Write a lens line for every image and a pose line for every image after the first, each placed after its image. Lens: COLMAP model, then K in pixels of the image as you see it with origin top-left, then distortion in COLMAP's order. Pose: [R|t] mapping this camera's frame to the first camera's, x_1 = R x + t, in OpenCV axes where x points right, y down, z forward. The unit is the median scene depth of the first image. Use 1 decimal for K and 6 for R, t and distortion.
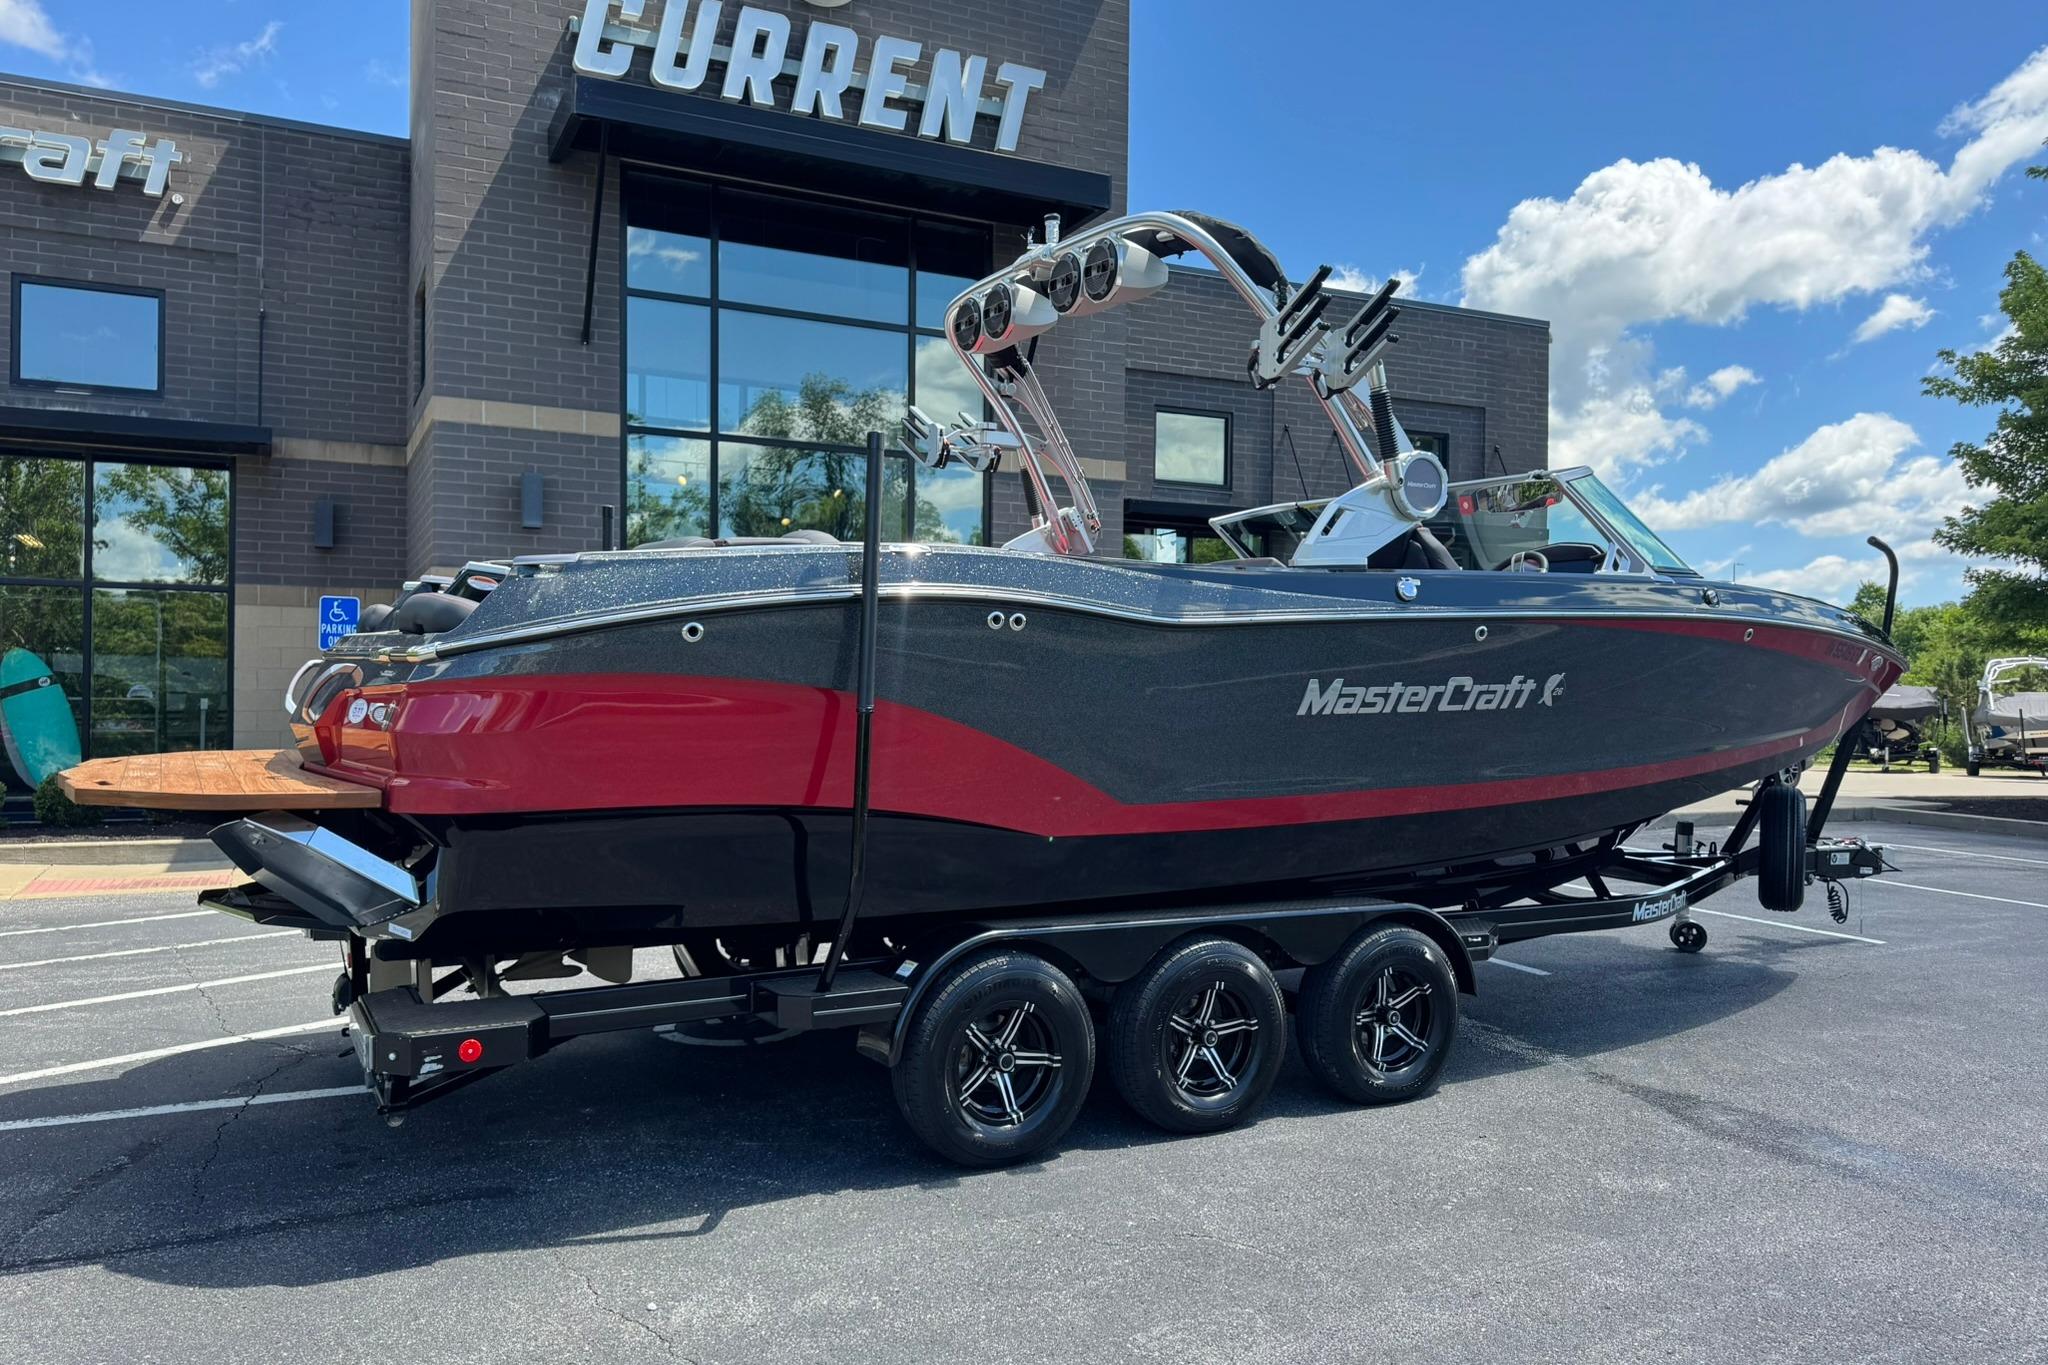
lens RADIAL K [[1510.6, 0, 1022.2], [0, 1510.6, 695.9], [0, 0, 1]] dist [0.085340, -0.110703]
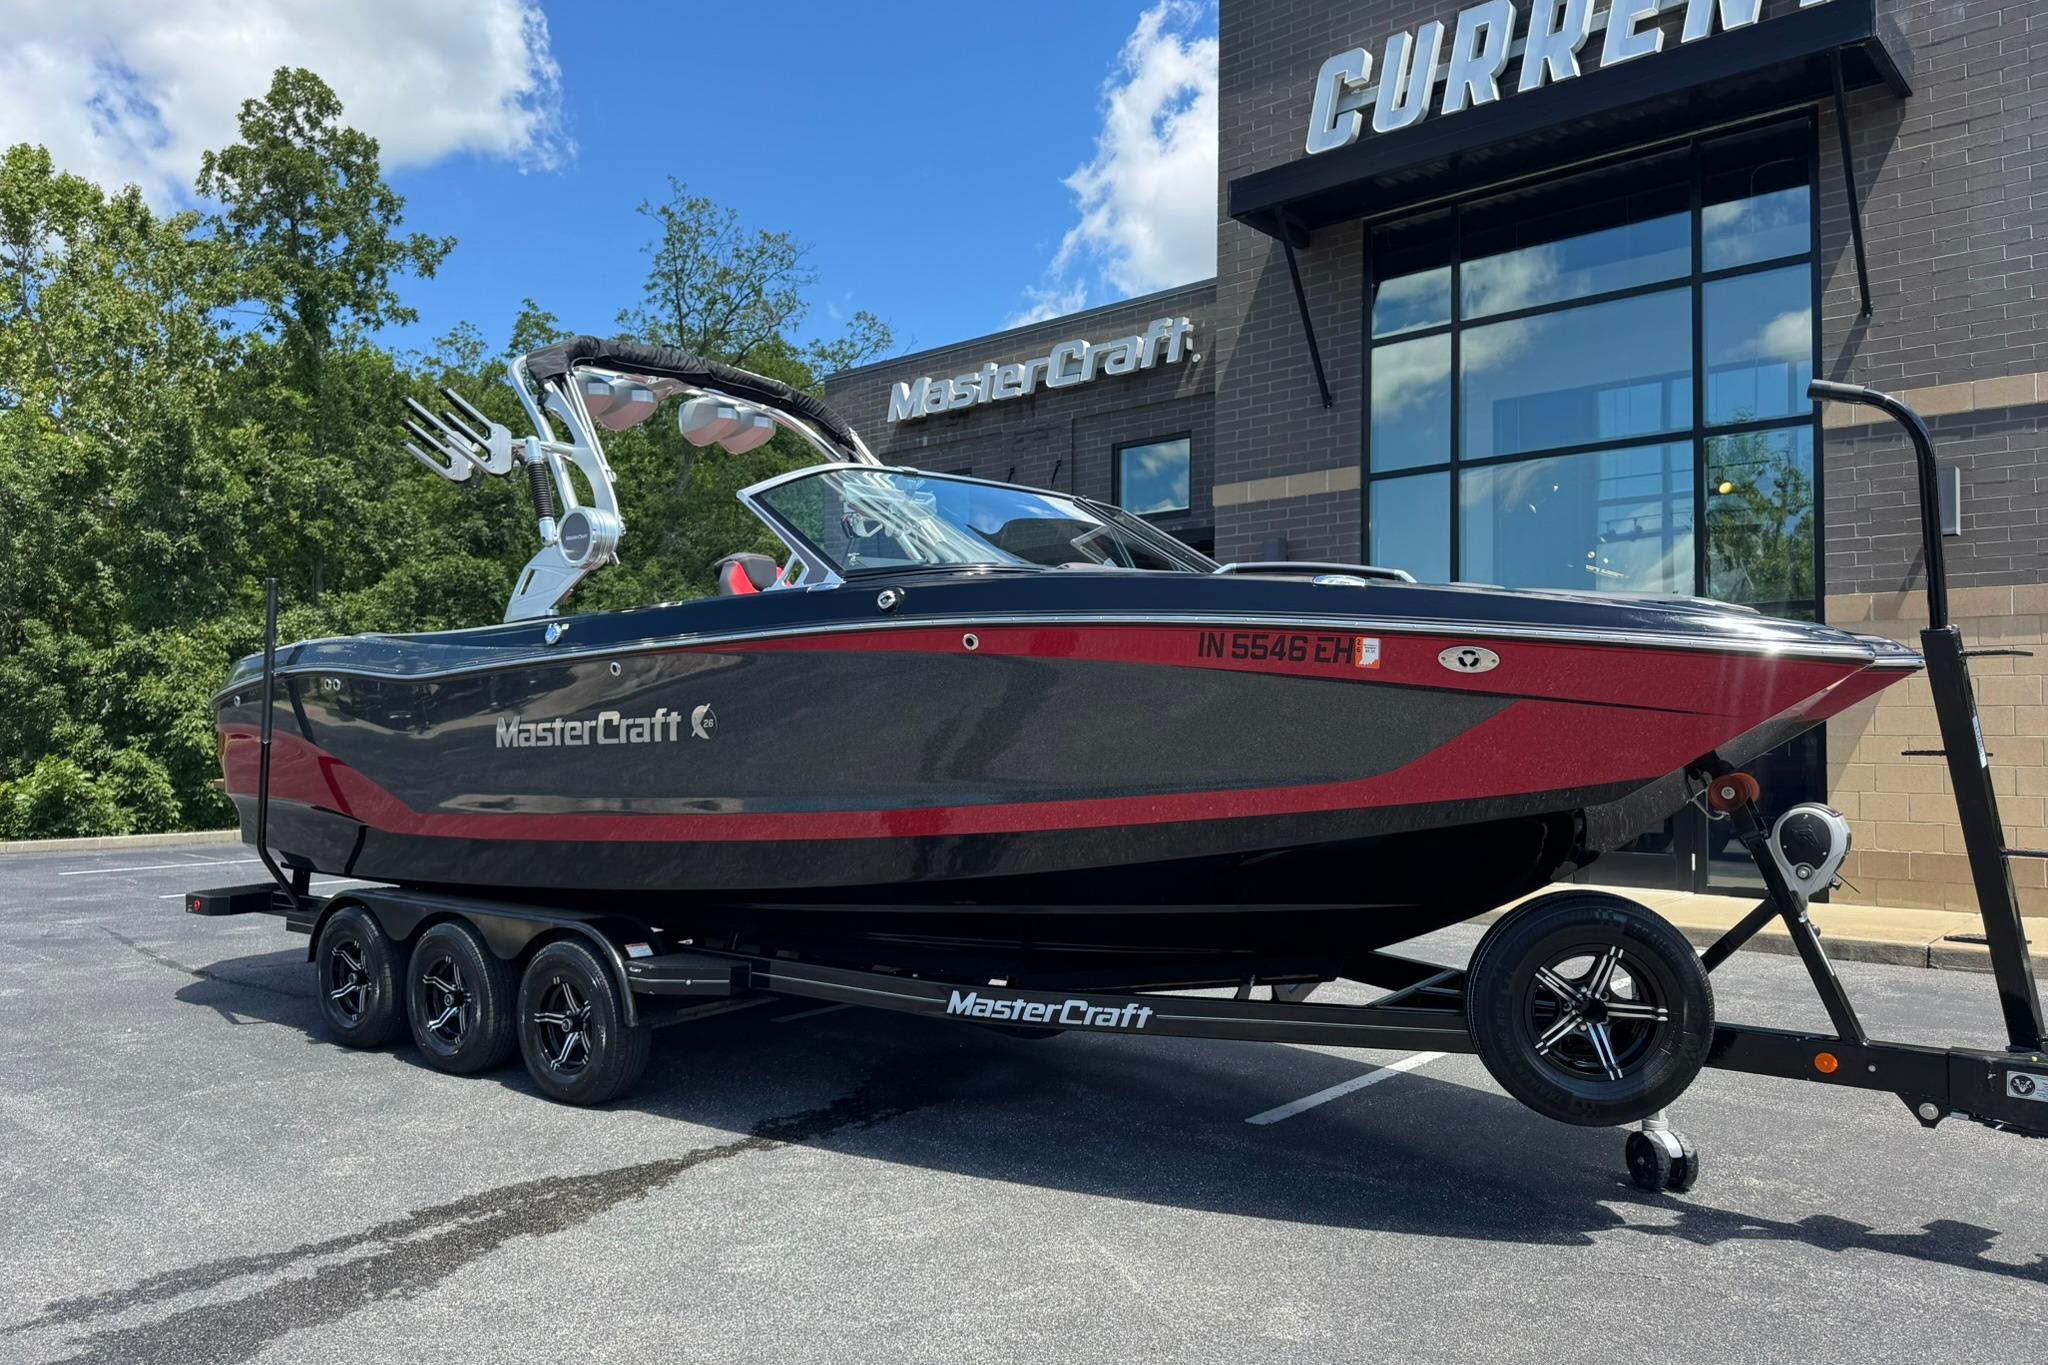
lens RADIAL K [[1522.1, 0, 906.0], [0, 1522.1, 681.1], [0, 0, 1]] dist [0.036483, -0.045760]
pose [[0.316128, -0.045832, -0.947609, 0.621335], [0.001340, 0.998853, -0.047864, 0.007870], [0.948716, 0.013861, 0.315827, 0.399976]]
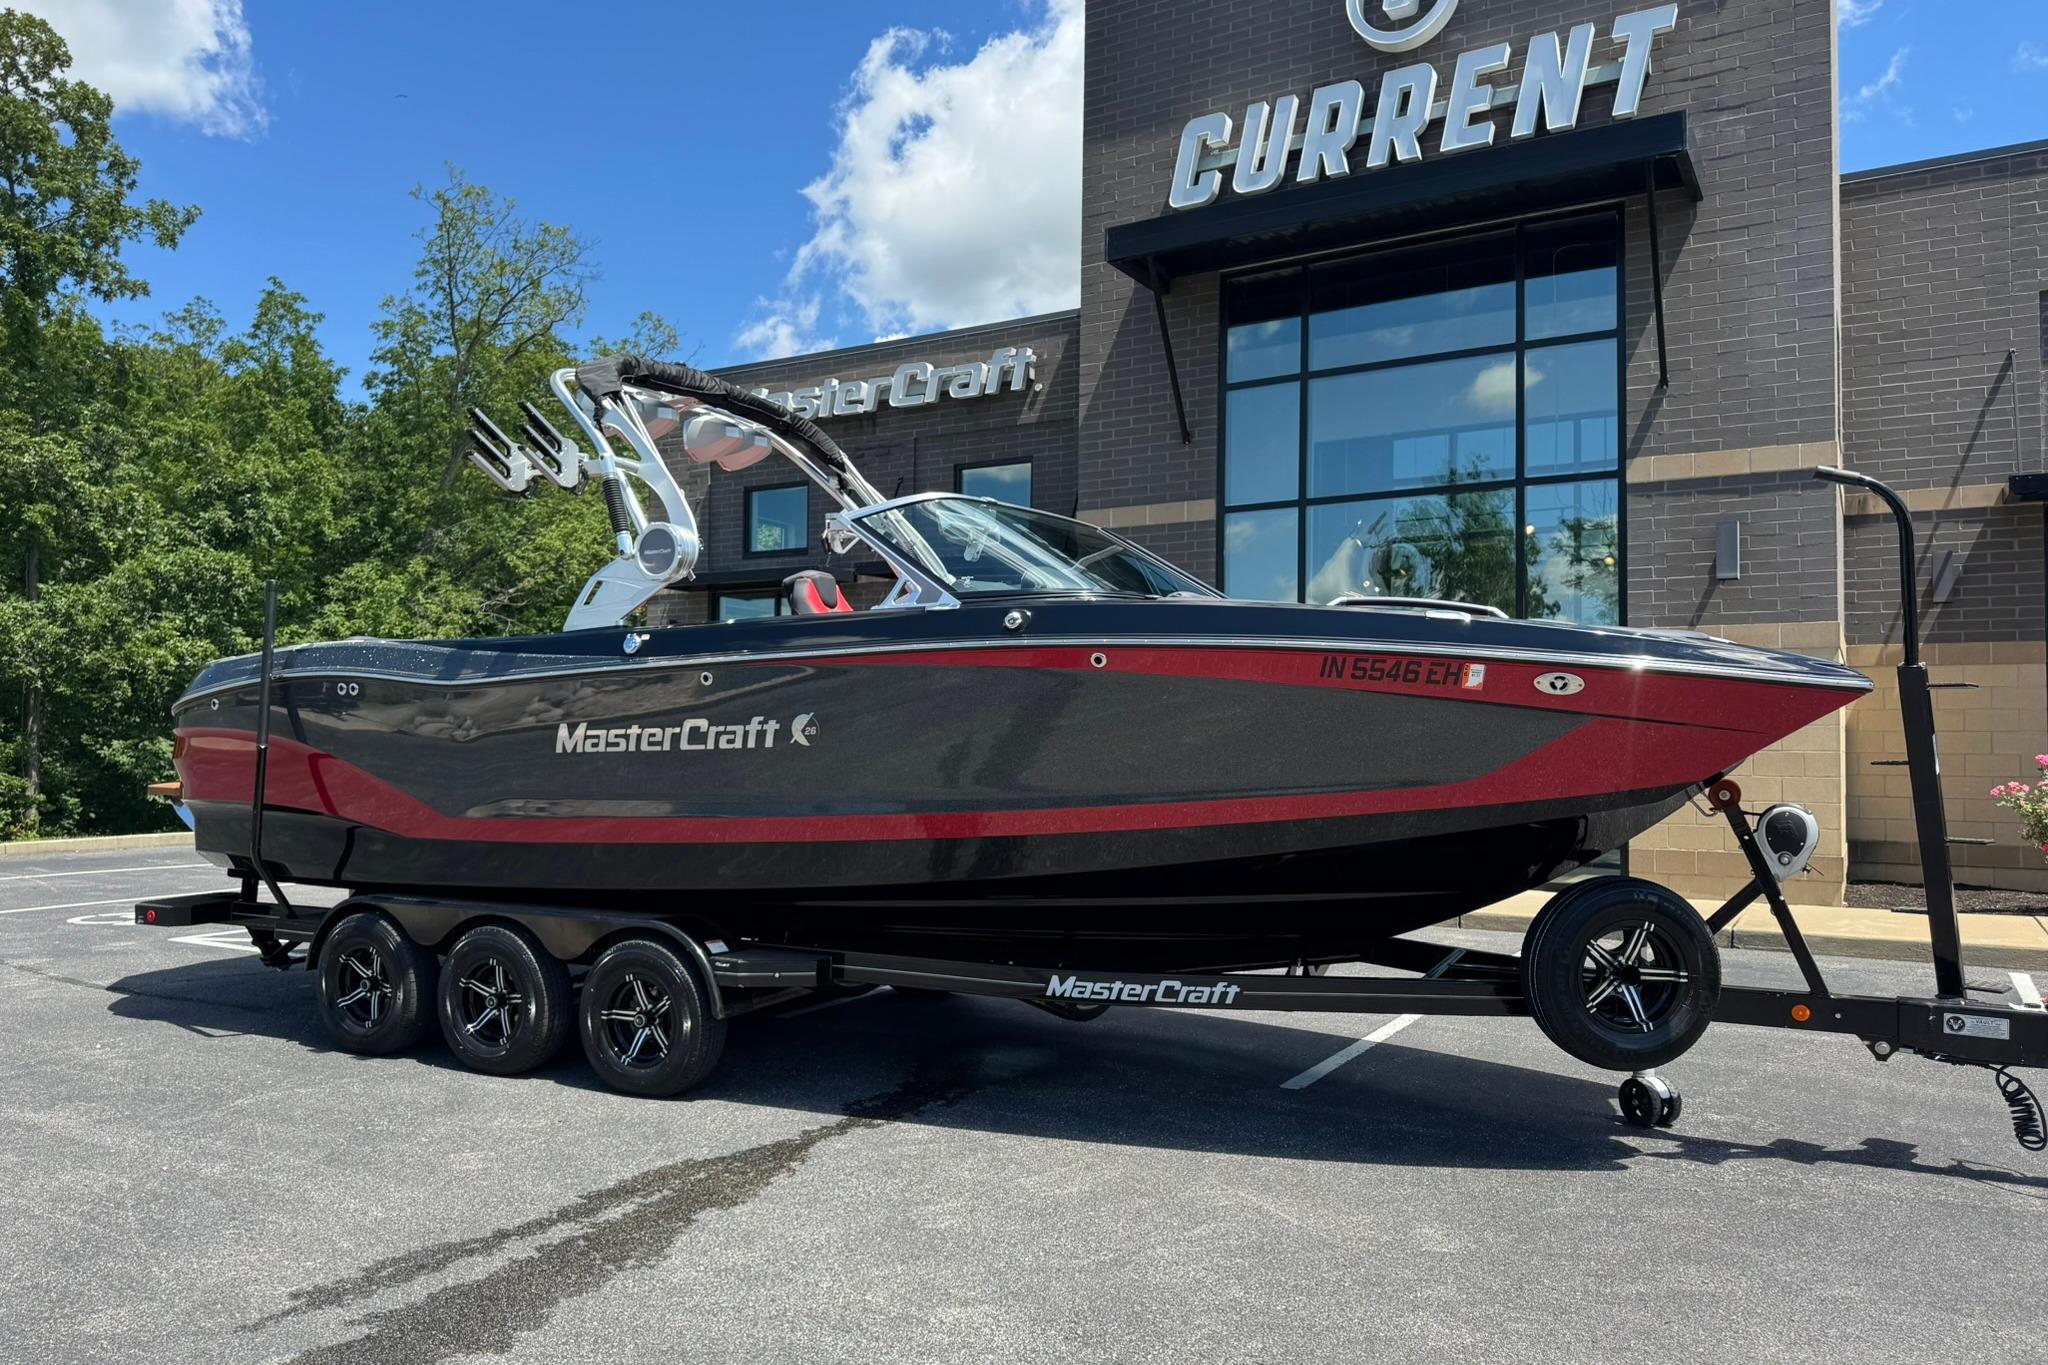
lens RADIAL K [[1534.0, 0, 930.0], [0, 1534.0, 679.8], [0, 0, 1]] dist [0.051827, -0.075816]
pose [[0.492869, -0.046407, -0.868865, 0.615625], [-0.003038, 0.998479, -0.055053, 0.009148], [0.870098, 0.029774, 0.491979, 0.279743]]
